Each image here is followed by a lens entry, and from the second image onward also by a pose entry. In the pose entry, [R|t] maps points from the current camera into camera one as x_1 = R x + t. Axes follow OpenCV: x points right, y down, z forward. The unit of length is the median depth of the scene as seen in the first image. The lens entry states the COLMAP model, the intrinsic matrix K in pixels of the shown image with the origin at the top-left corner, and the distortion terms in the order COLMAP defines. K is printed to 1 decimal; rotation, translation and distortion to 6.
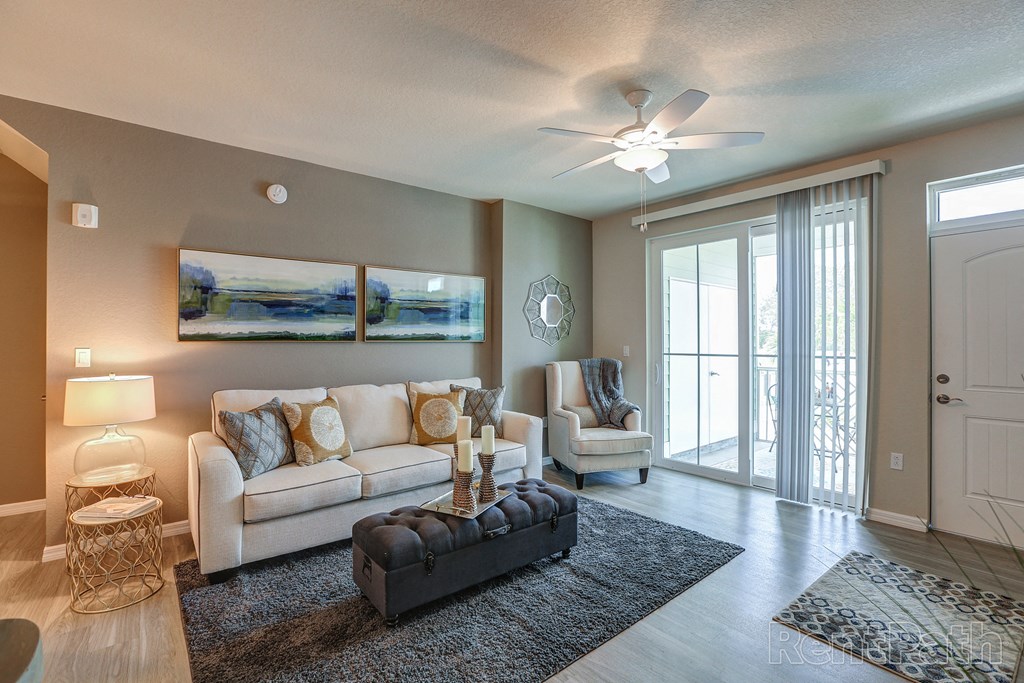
lens RADIAL K [[470.0, 0, 516.0], [0, 470.0, 341.5], [0, 0, 1]] dist [-0.003813, 0.000112]
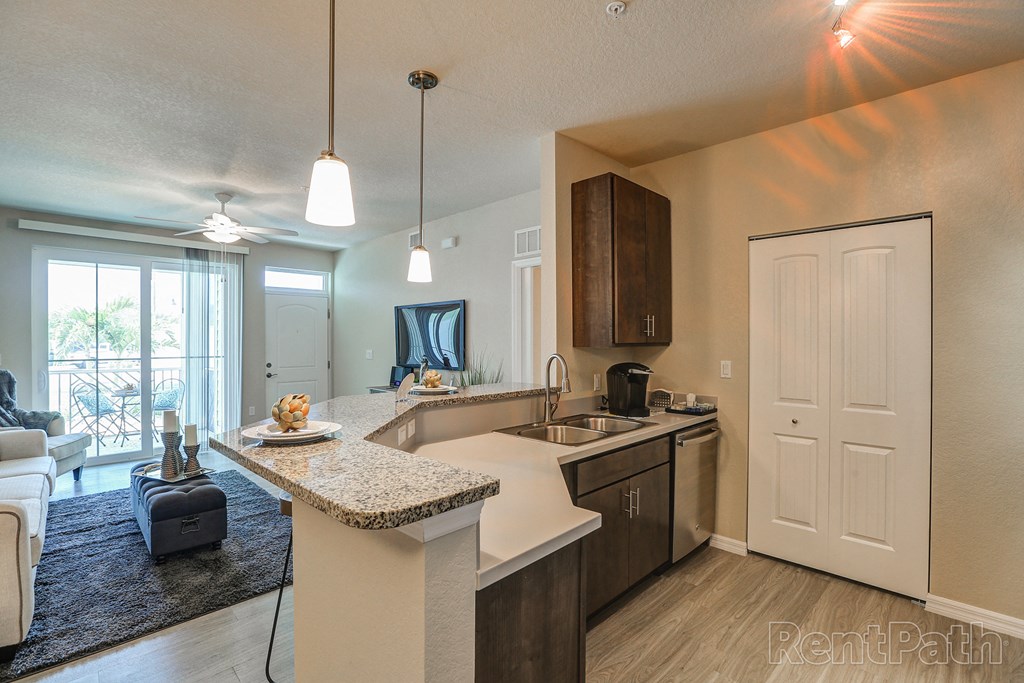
lens RADIAL K [[470.0, 0, 504.5], [0, 470.0, 340.1], [0, 0, 1]] dist [-0.003813, 0.000112]
pose [[-0.085990, 0.000682, 0.996296, -1.186397], [0.001296, 0.999999, -0.000572, -0.025400], [-0.996295, 0.001242, -0.085991, 0.155503]]
